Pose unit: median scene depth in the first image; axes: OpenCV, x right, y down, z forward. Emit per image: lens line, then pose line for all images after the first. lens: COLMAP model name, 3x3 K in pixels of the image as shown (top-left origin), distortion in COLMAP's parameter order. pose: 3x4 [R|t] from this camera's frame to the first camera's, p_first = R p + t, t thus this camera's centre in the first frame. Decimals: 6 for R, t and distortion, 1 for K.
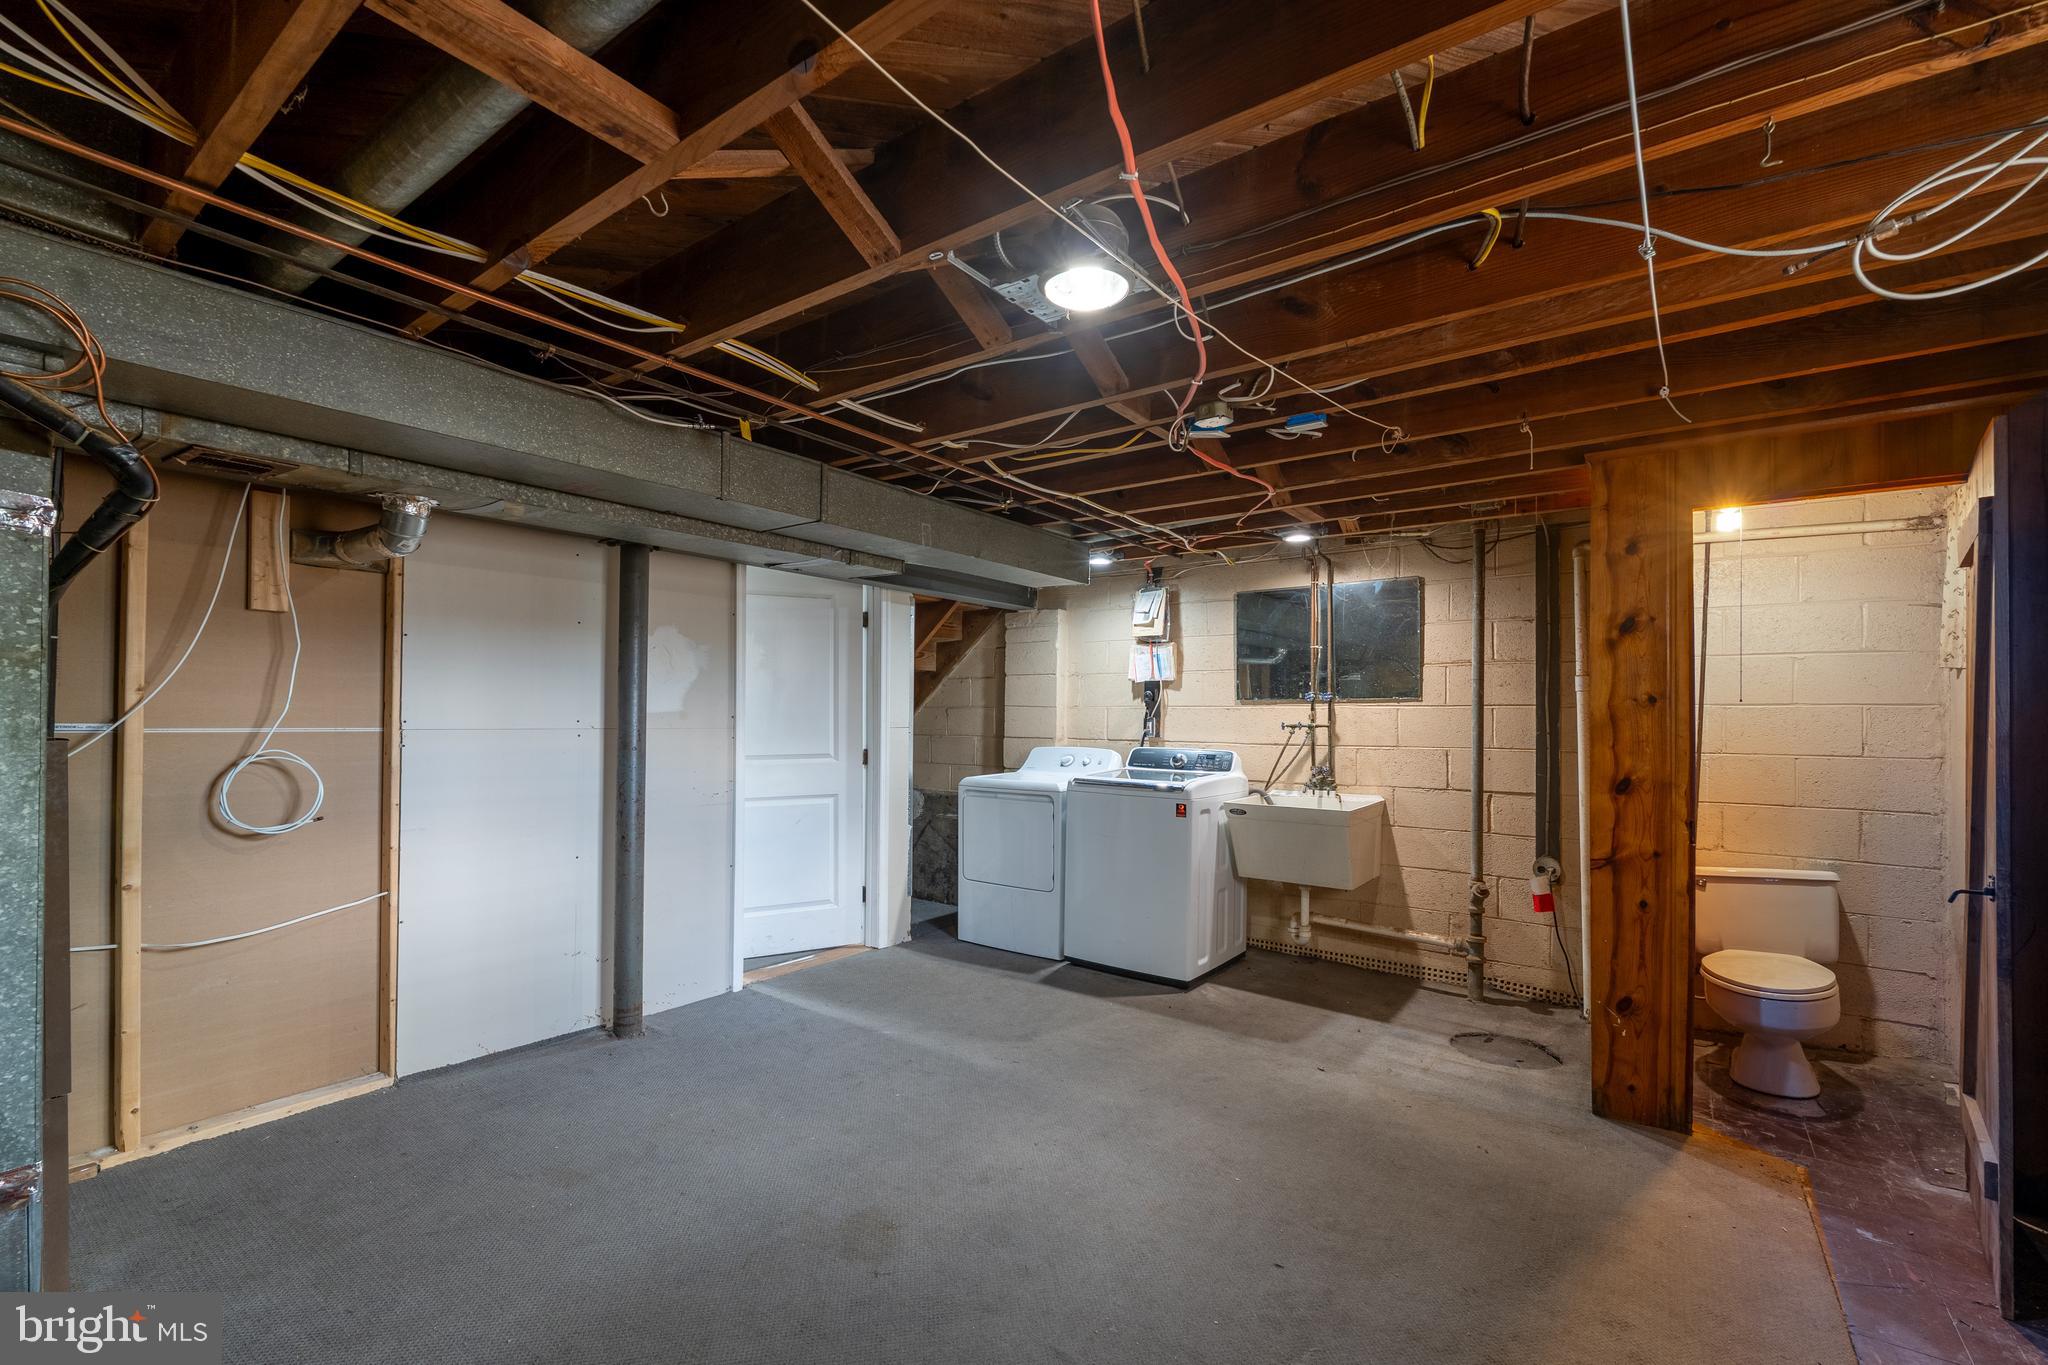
lens RADIAL K [[828.3, 0, 1068.9], [0, 828.3, 702.7], [0, 0, 1]] dist [0.002108, 0.000057]
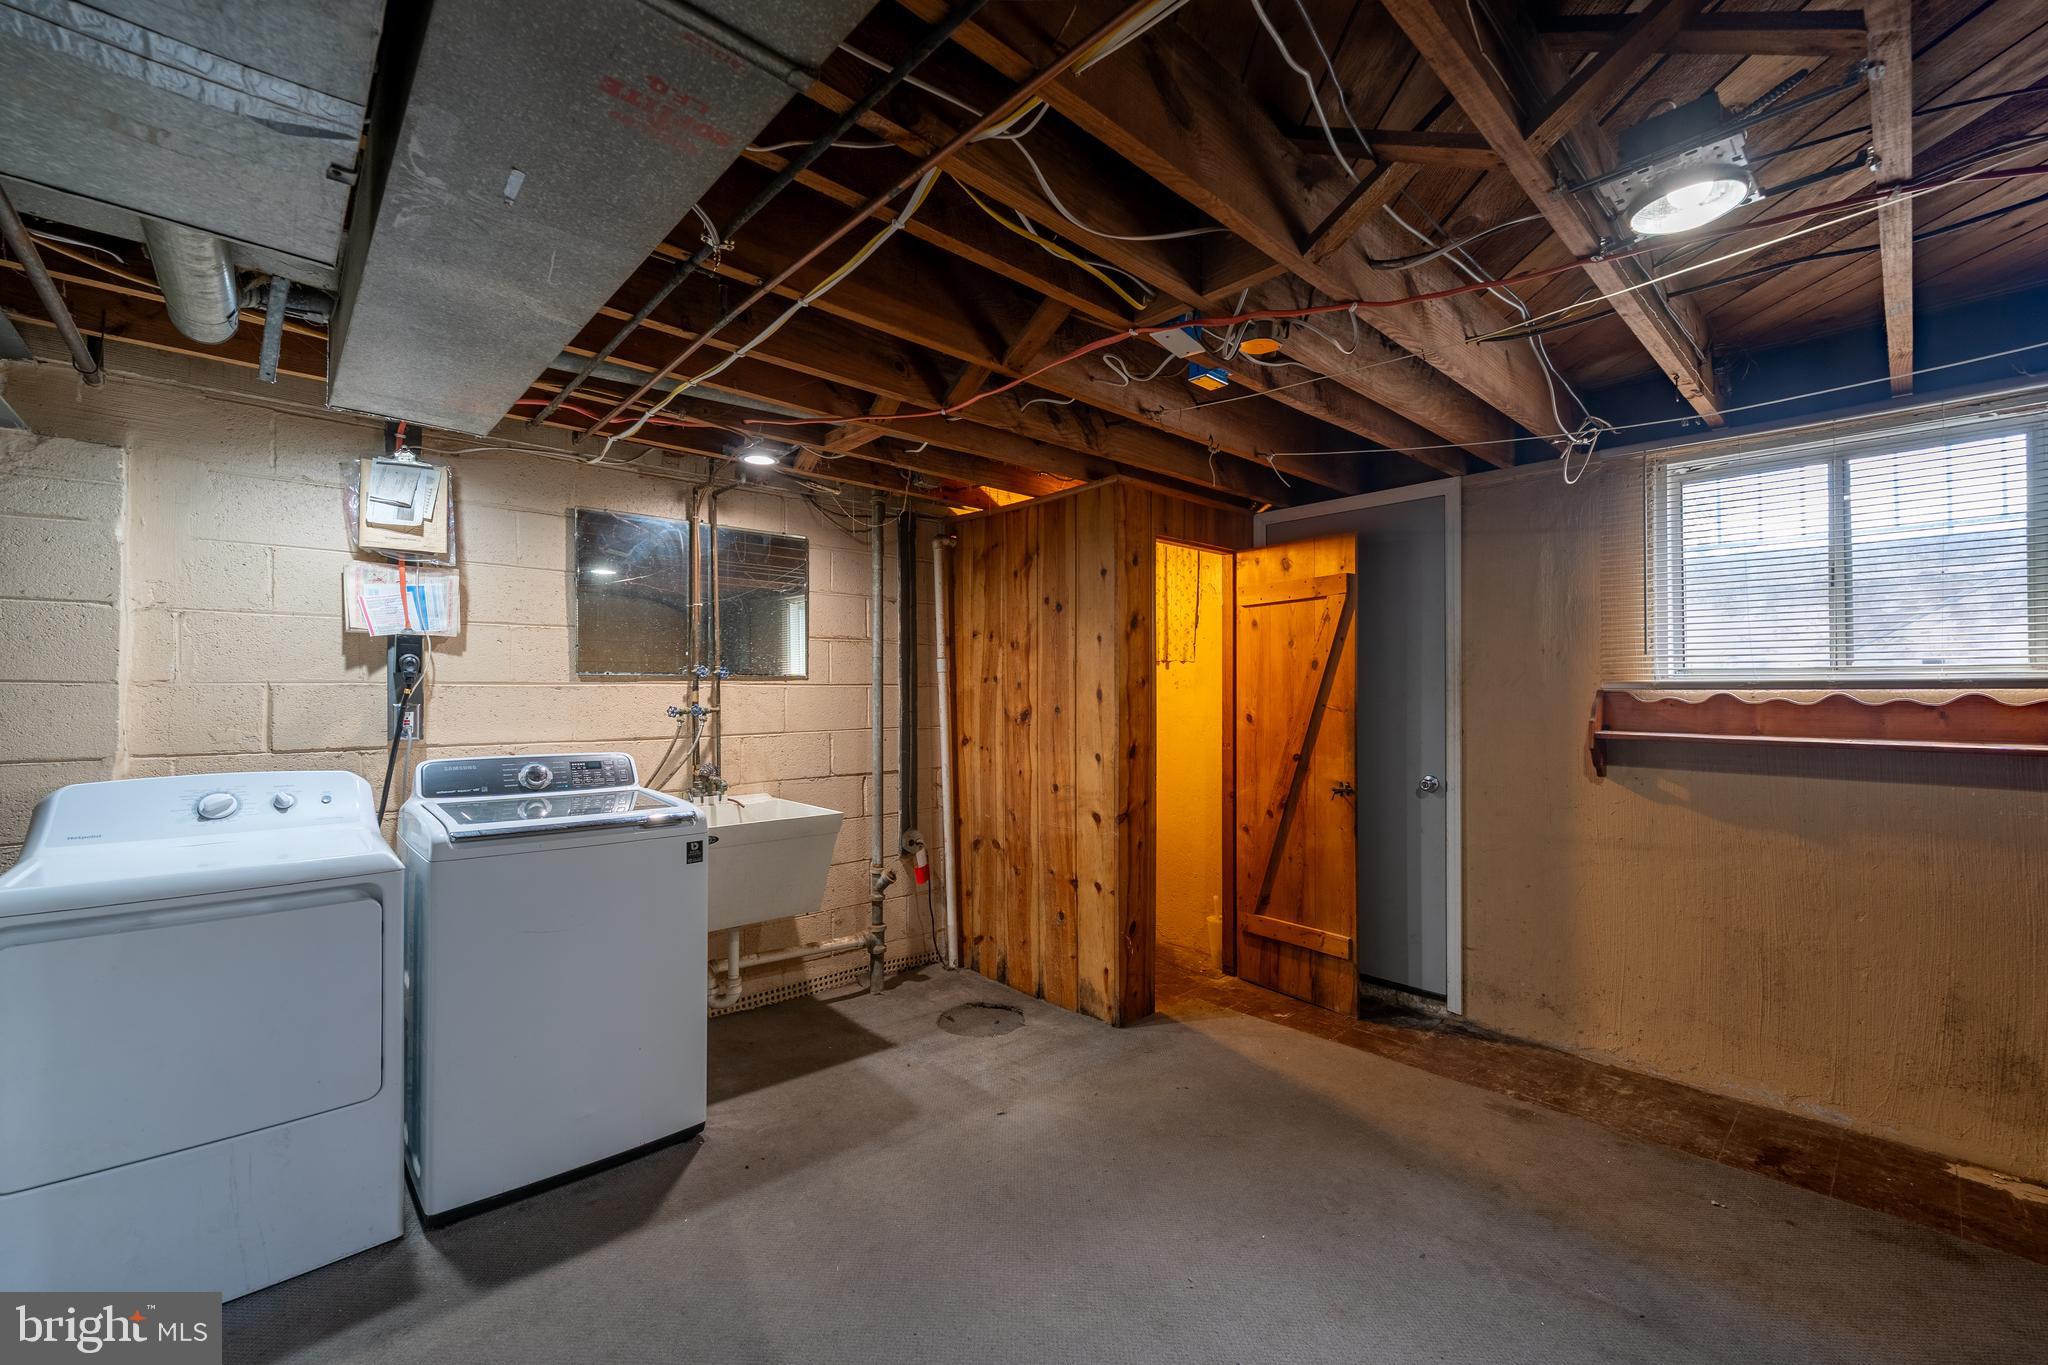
lens RADIAL K [[837.1, 0, 1021.4], [0, 837.1, 685.7], [0, 0, 1]] dist [0.001766, -0.000277]
pose [[0.244644, 0.003205, 0.969608, -0.413497], [-0.010963, 0.999940, -0.000539, 0.003004], [-0.969551, -0.010498, 0.244664, 0.609790]]
